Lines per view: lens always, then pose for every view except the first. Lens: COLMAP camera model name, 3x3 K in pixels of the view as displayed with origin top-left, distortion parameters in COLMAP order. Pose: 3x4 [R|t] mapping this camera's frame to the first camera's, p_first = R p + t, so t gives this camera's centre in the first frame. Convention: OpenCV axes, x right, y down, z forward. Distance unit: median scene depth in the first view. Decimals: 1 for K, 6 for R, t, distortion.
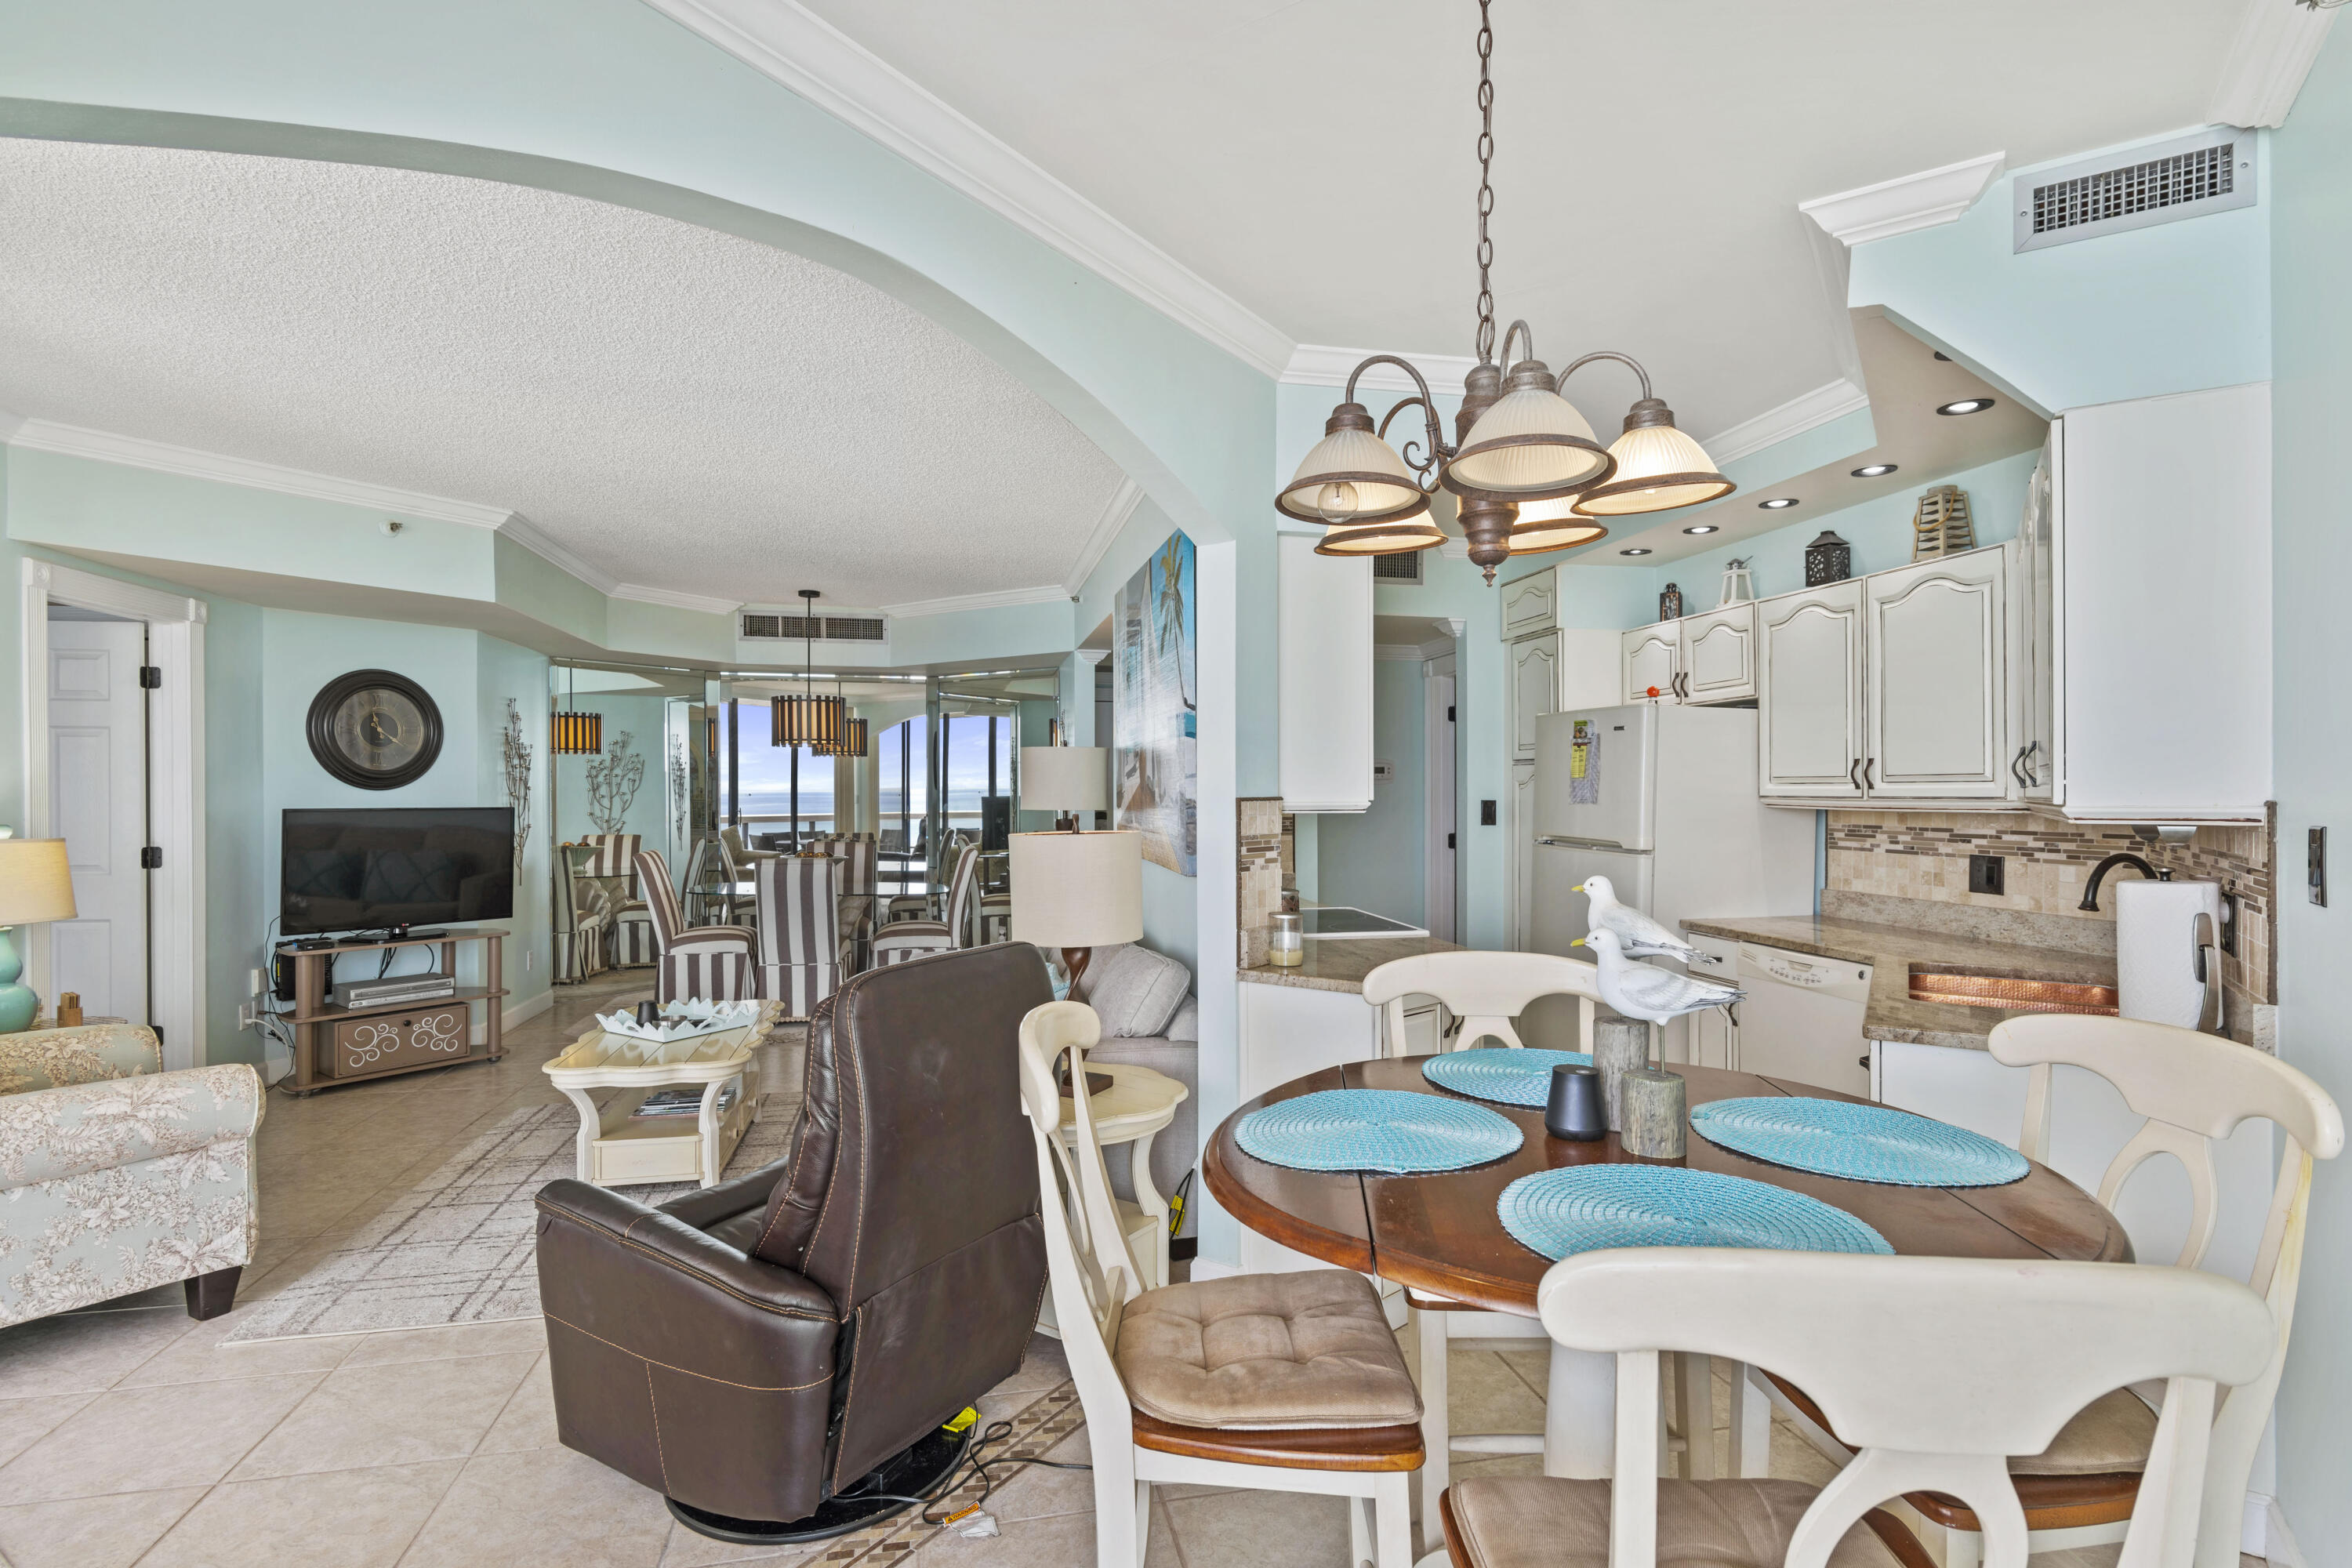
lens RADIAL K [[1151.5, 0, 1179.0], [0, 1151.5, 786.2], [0, 0, 1]] dist [0.004703, -0.000695]
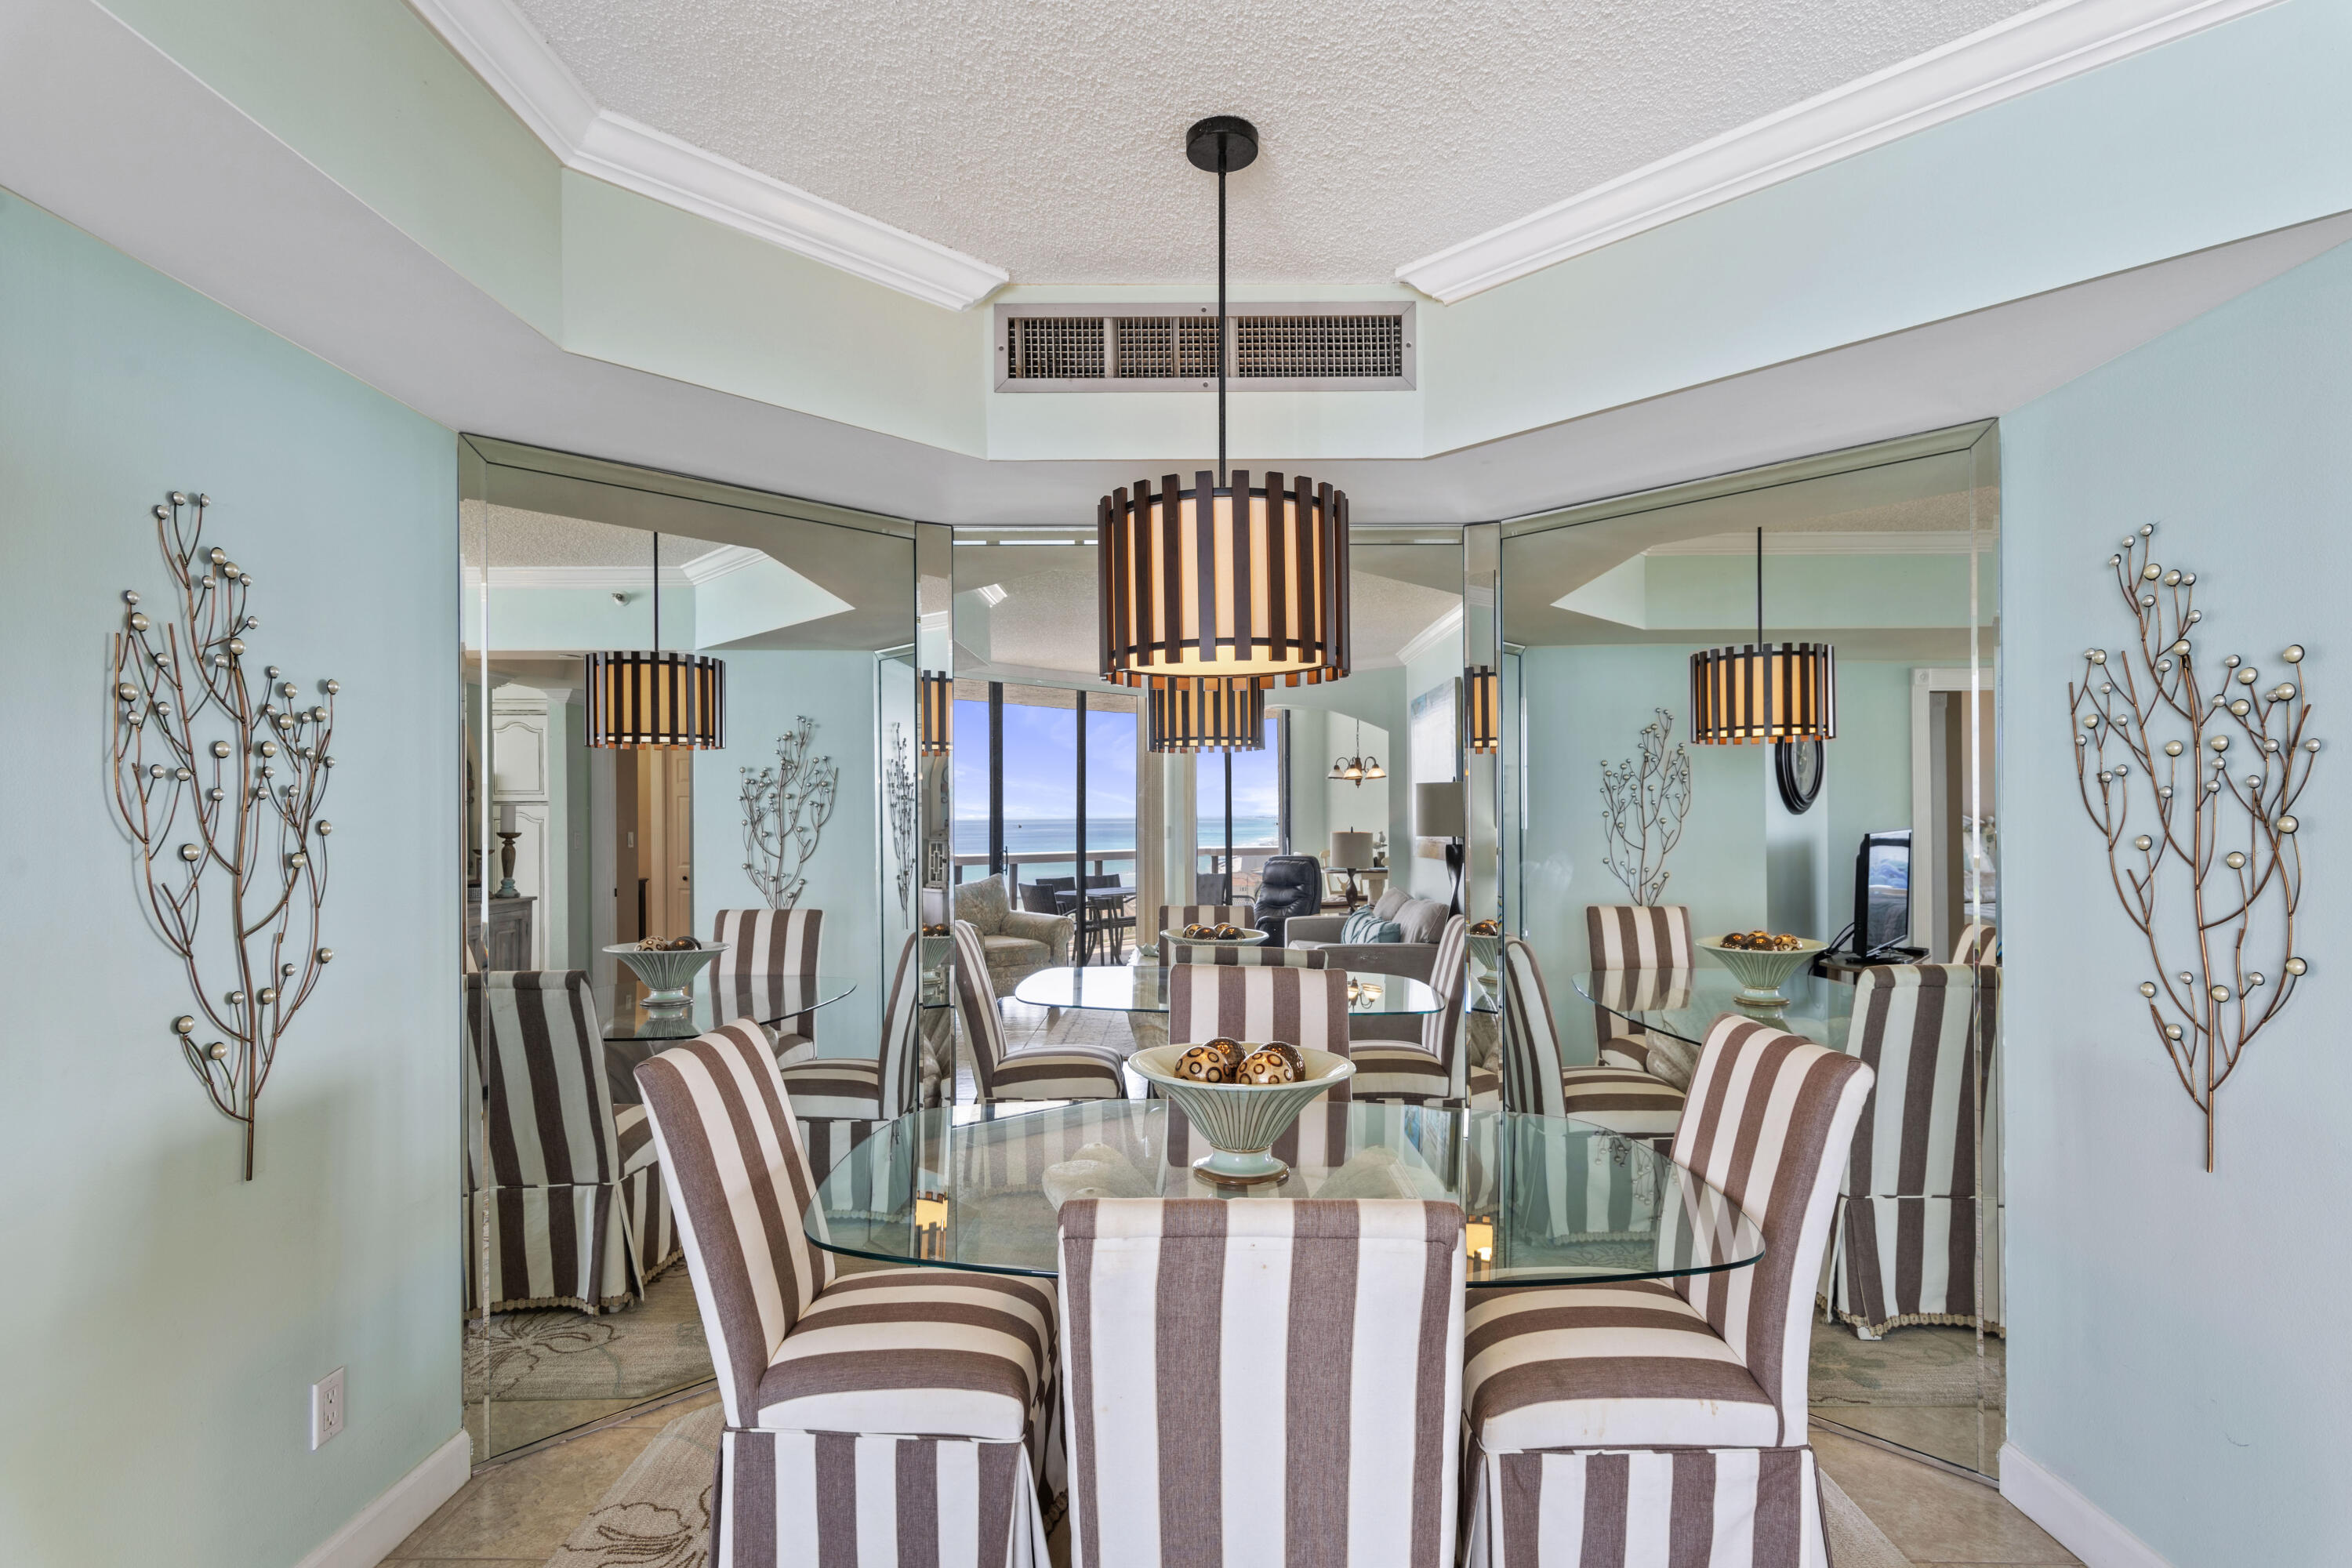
lens RADIAL K [[1153.0, 0, 1181.6], [0, 1153.0, 808.3], [0, 0, 1]] dist [0.001743, 0.000383]
pose [[0.976949, -0.005487, -0.213405, -0.398169], [0.004851, 0.999982, -0.003502, -0.001380], [0.213420, 0.002386, 0.976958, 1.059071]]
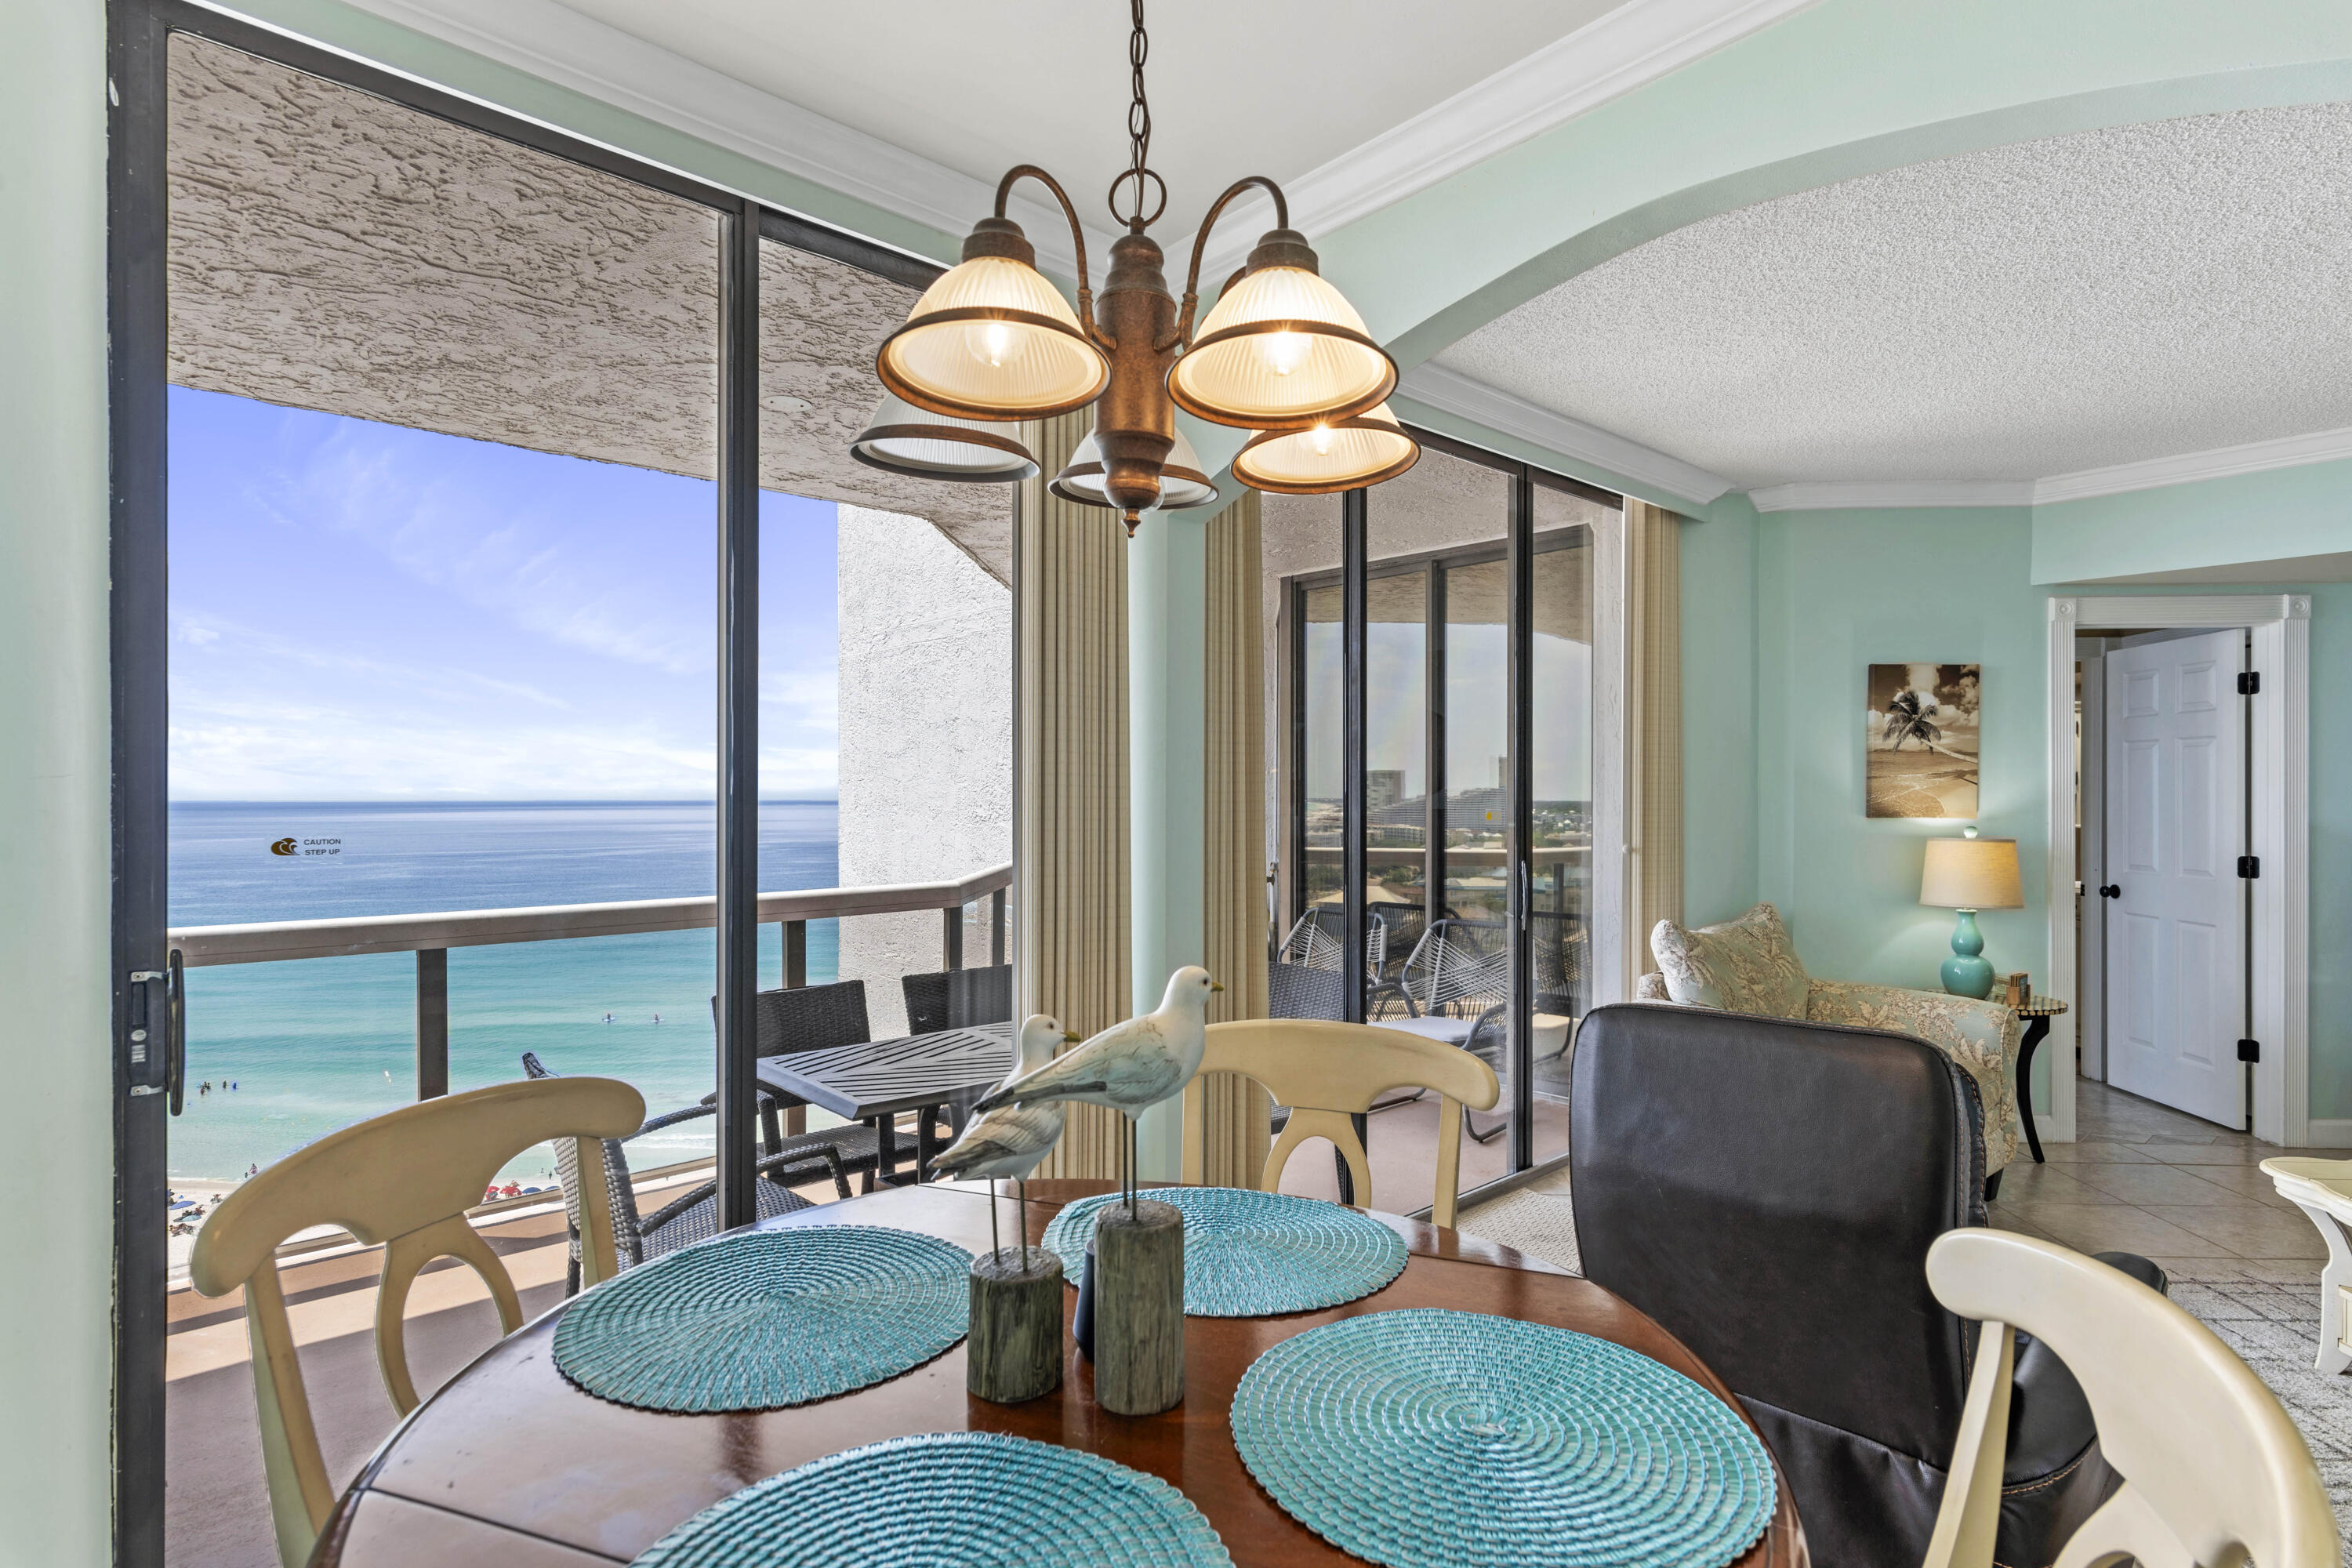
lens RADIAL K [[1171.6, 0, 1177.1], [0, 1171.6, 799.9], [0, 0, 1]] dist [0.000283, -0.000172]
pose [[-0.265455, 0.008714, -0.964084, 0.296490], [0.002861, 0.999962, 0.008250, -0.005649], [0.964119, -0.000568, -0.265470, 0.371583]]
